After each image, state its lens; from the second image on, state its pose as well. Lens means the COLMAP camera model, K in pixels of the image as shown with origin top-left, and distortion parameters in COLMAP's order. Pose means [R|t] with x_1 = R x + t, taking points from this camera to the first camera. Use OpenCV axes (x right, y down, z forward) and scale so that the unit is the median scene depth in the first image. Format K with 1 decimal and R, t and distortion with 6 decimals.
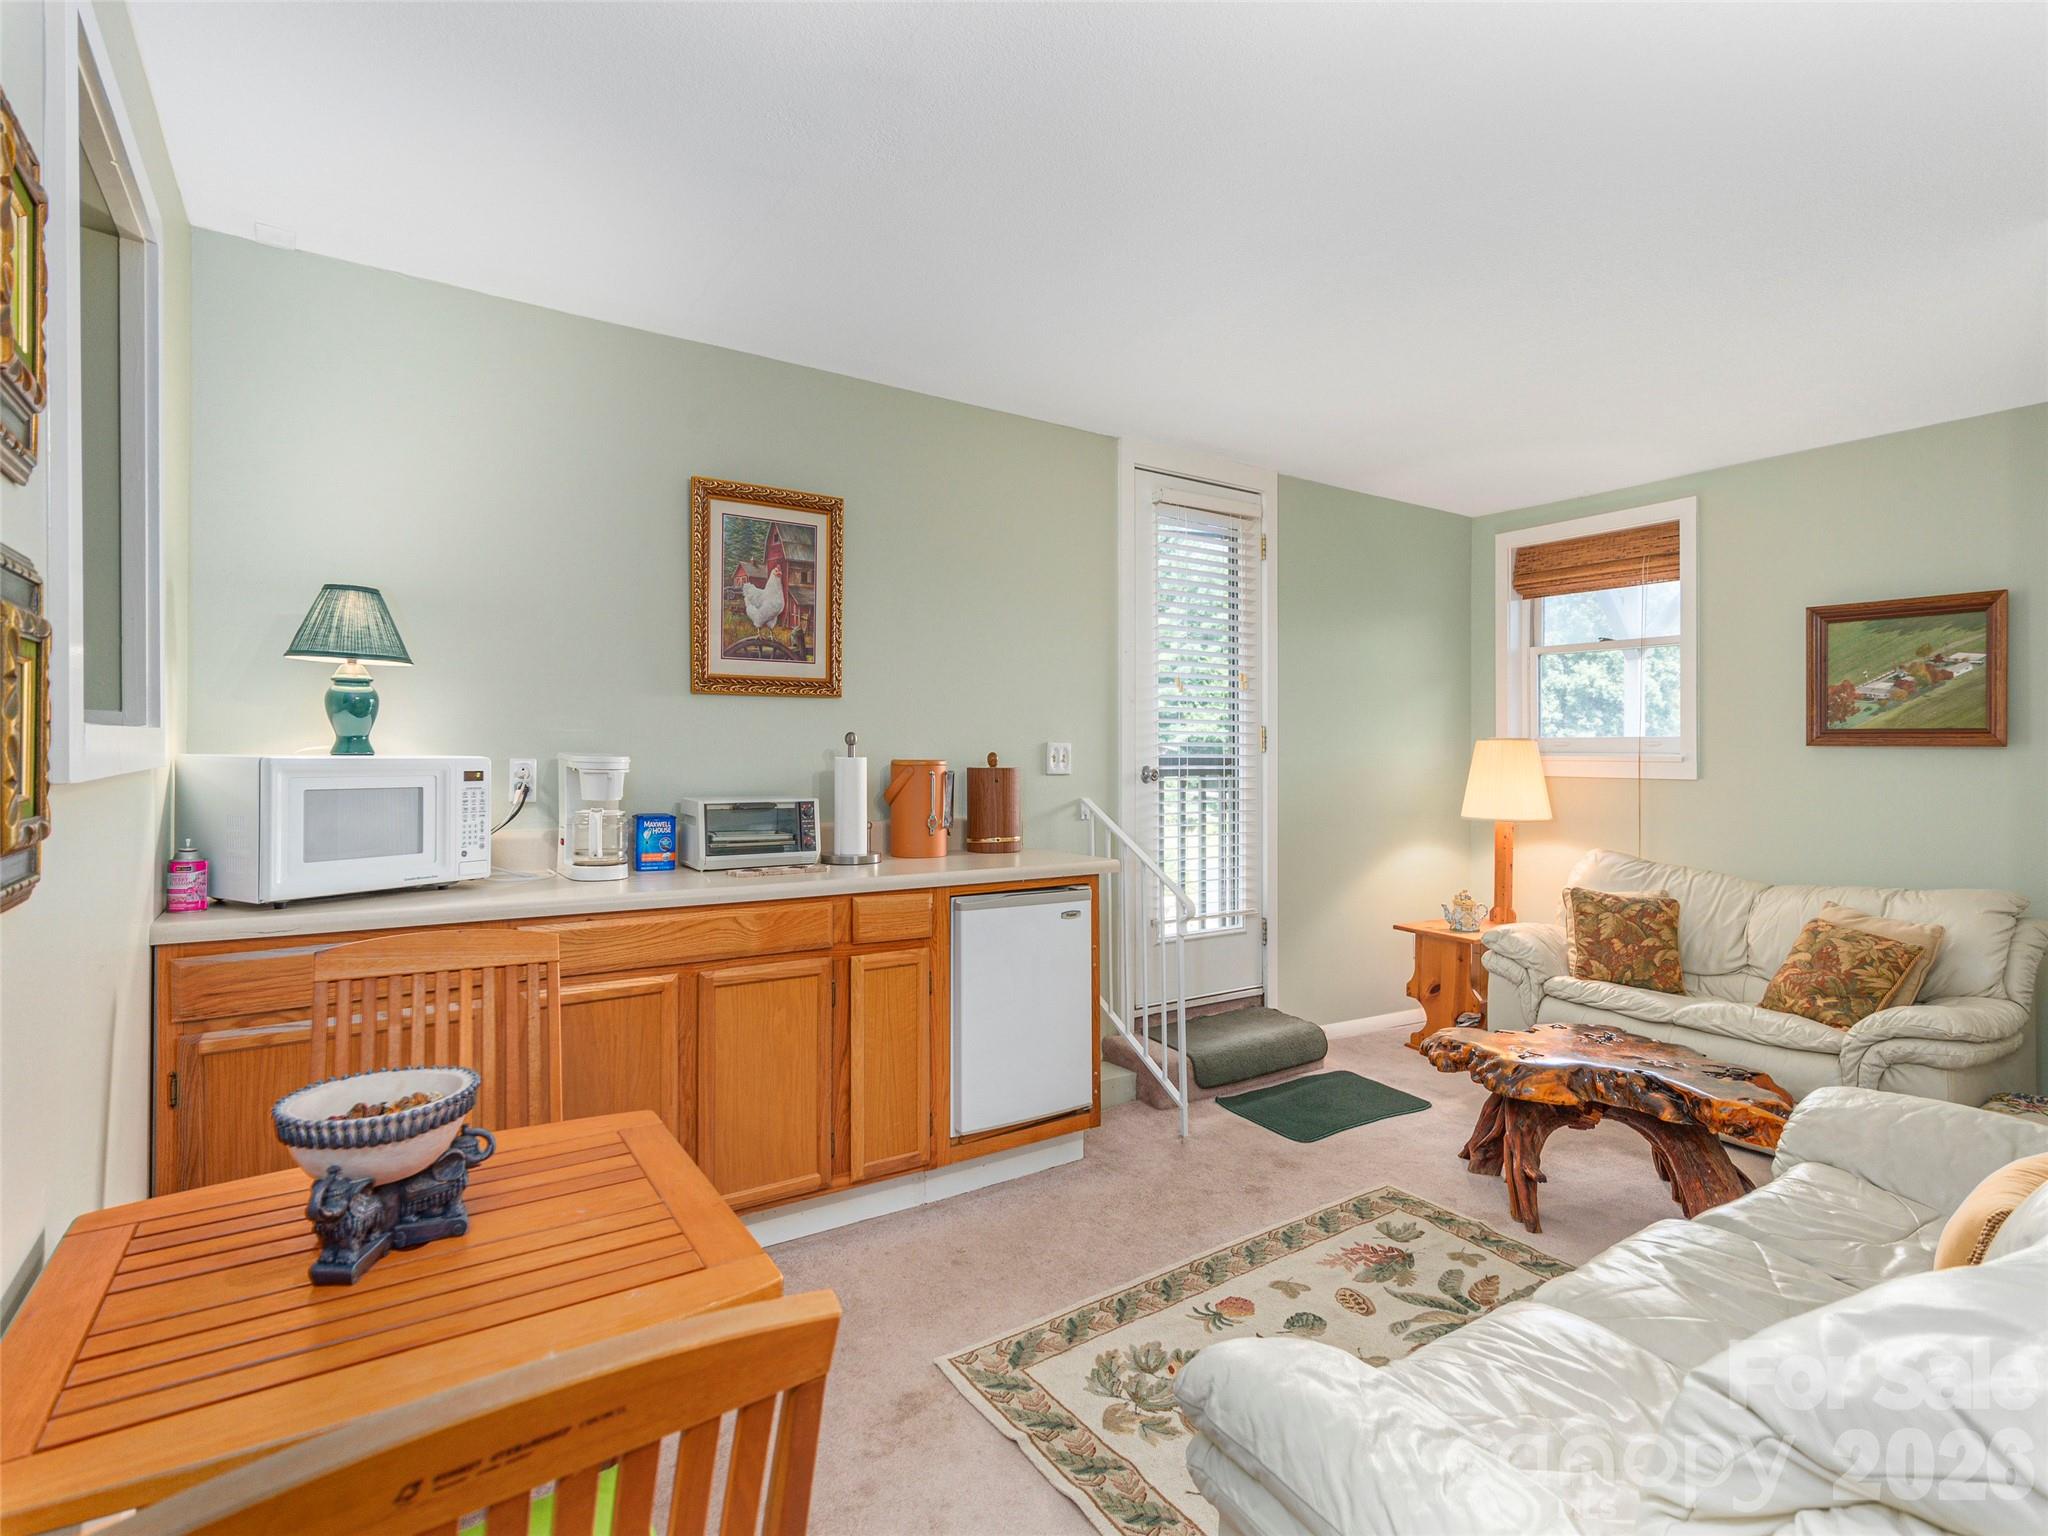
lens RADIAL K [[998.3, 0, 1029.6], [0, 998.3, 771.2], [0, 0, 1]] dist [0.004389, 0.000076]
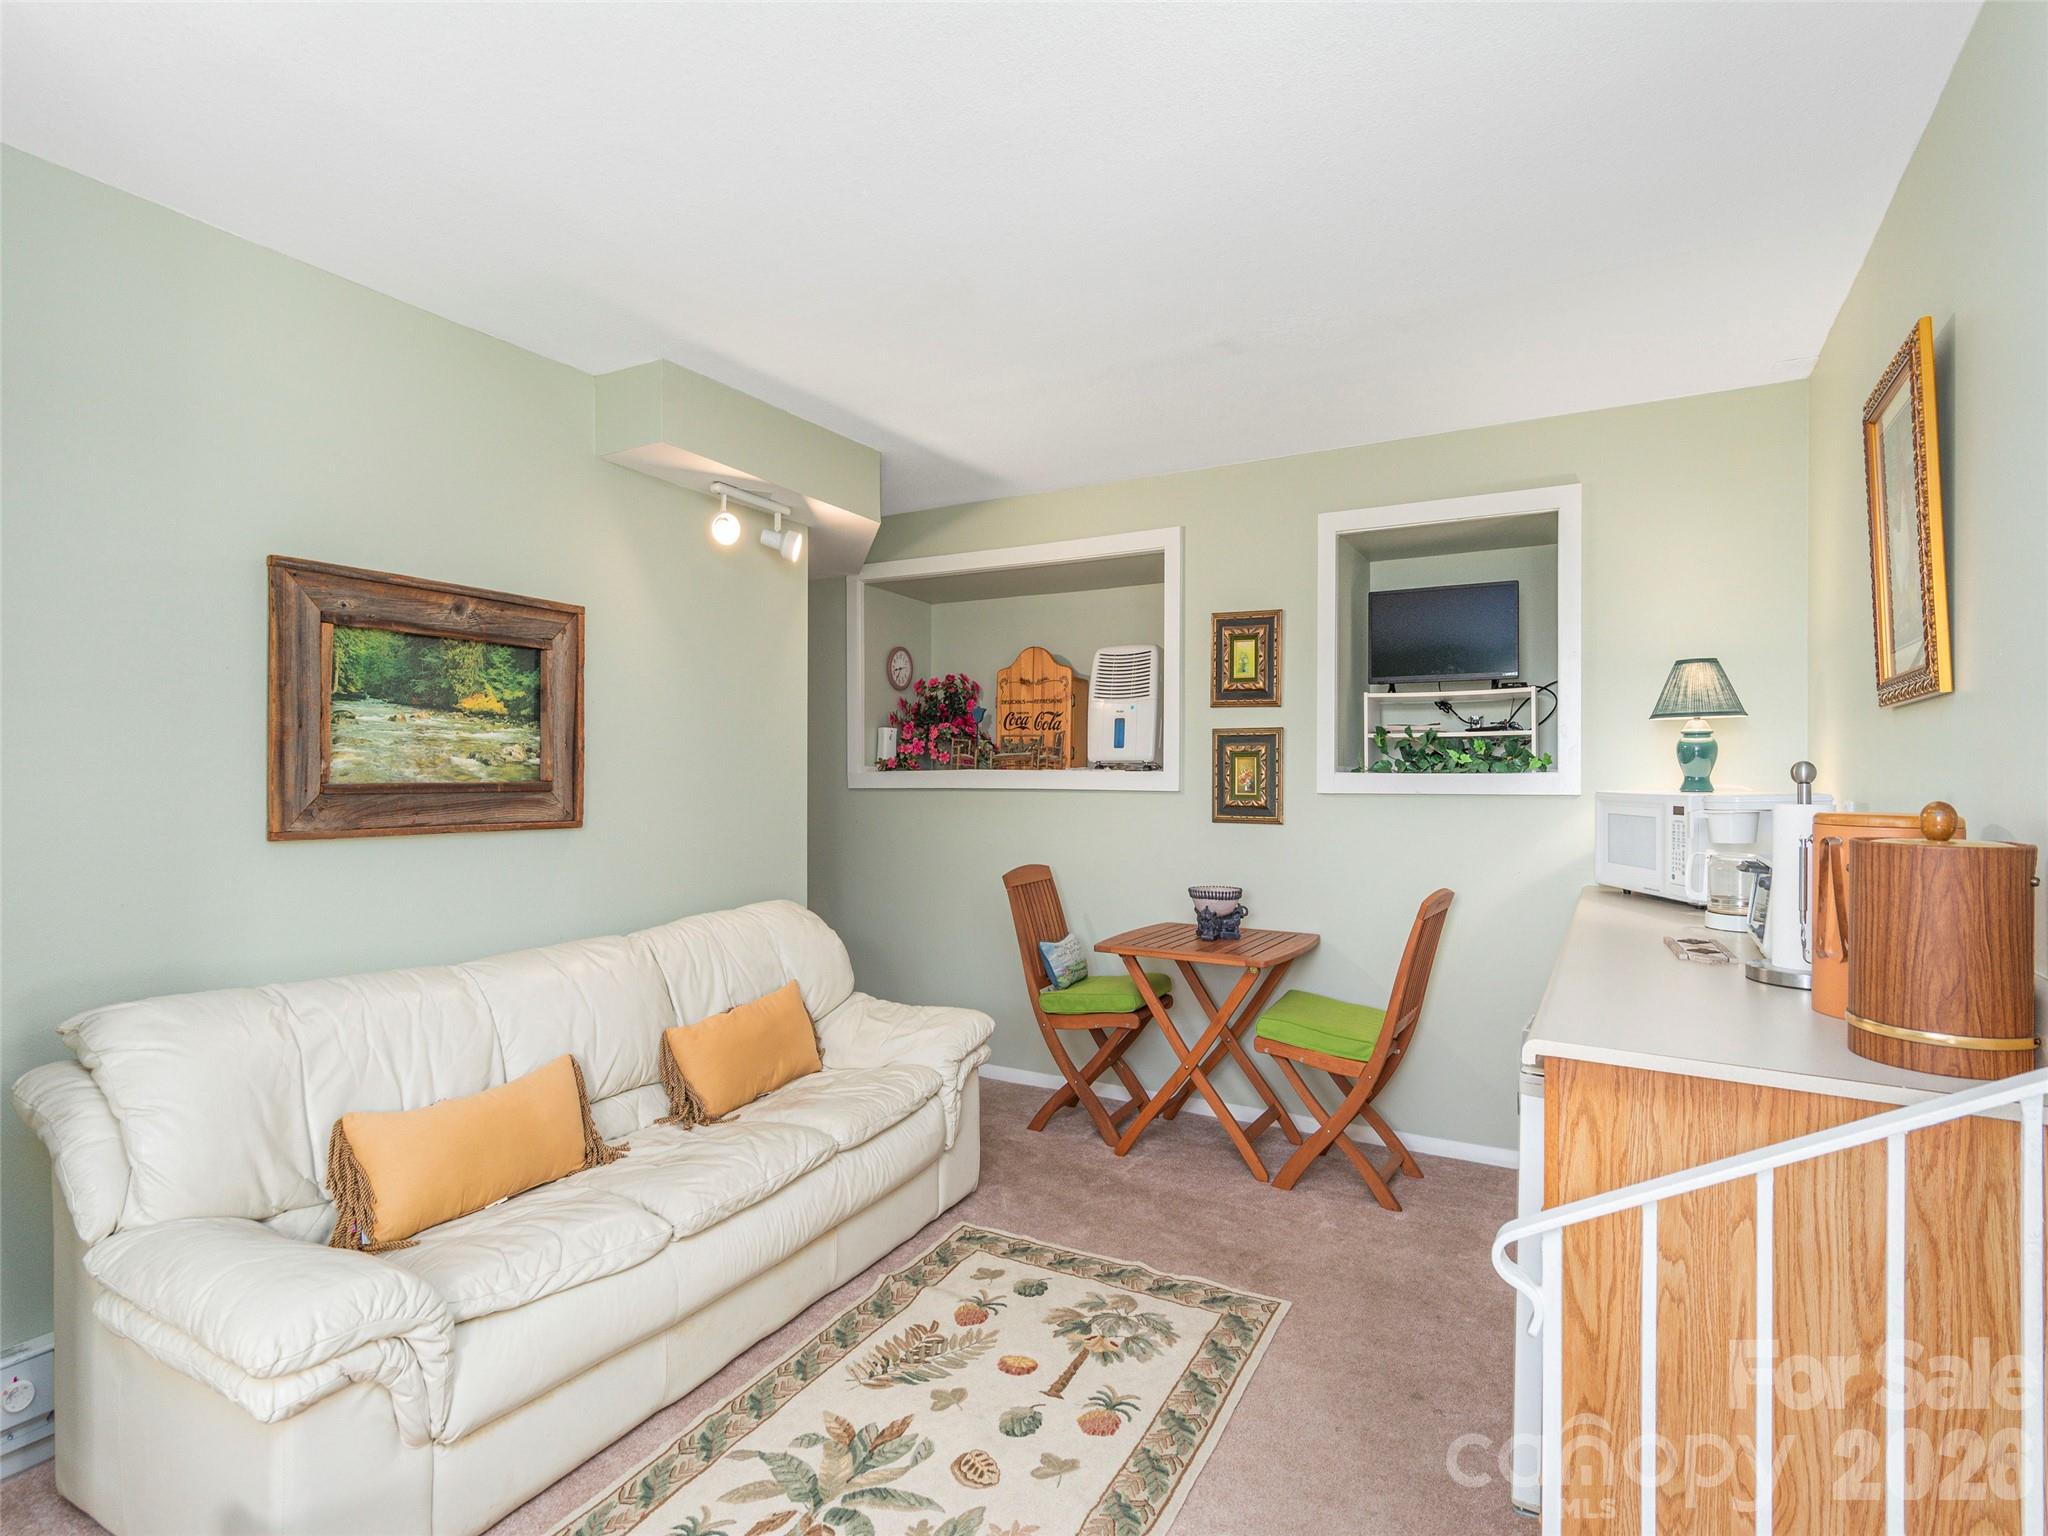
lens RADIAL K [[998.3, 0, 1029.6], [0, 998.3, 771.2], [0, 0, 1]] dist [0.004389, 0.000076]
pose [[-0.886863, -0.008845, -0.461948, 0.671437], [-0.015837, 0.999811, 0.011260, -0.043304], [0.461761, 0.017302, -0.886836, 1.743608]]
